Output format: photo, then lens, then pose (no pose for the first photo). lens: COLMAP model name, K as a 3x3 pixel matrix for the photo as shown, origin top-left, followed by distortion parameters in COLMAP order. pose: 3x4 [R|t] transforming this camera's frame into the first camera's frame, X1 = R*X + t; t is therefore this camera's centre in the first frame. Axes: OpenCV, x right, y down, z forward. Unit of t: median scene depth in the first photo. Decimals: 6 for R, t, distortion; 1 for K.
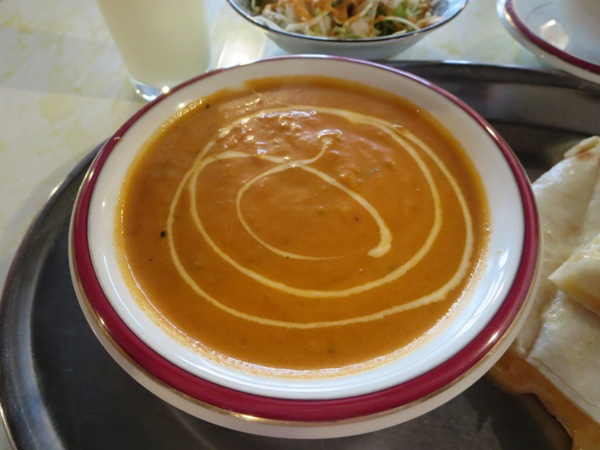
lens RADIAL K [[416.4, 0, 297.5], [0, 416.4, 224.8], [0, 0, 1]] dist [-0.023325, -0.009175]
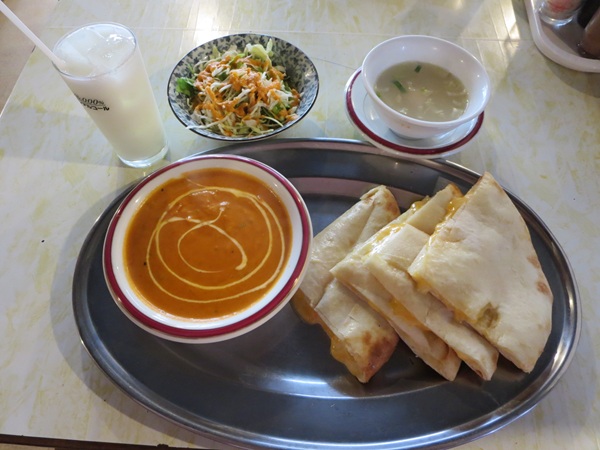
lens RADIAL K [[416.4, 0, 299.7], [0, 416.4, 222.3], [0, 0, 1]] dist [-0.023325, -0.009175]
pose [[0.998232, -0.048845, 0.033881, 0.417063], [0.044598, 0.992198, 0.116419, -0.396454], [-0.039304, -0.114702, 0.992622, -1.151799]]
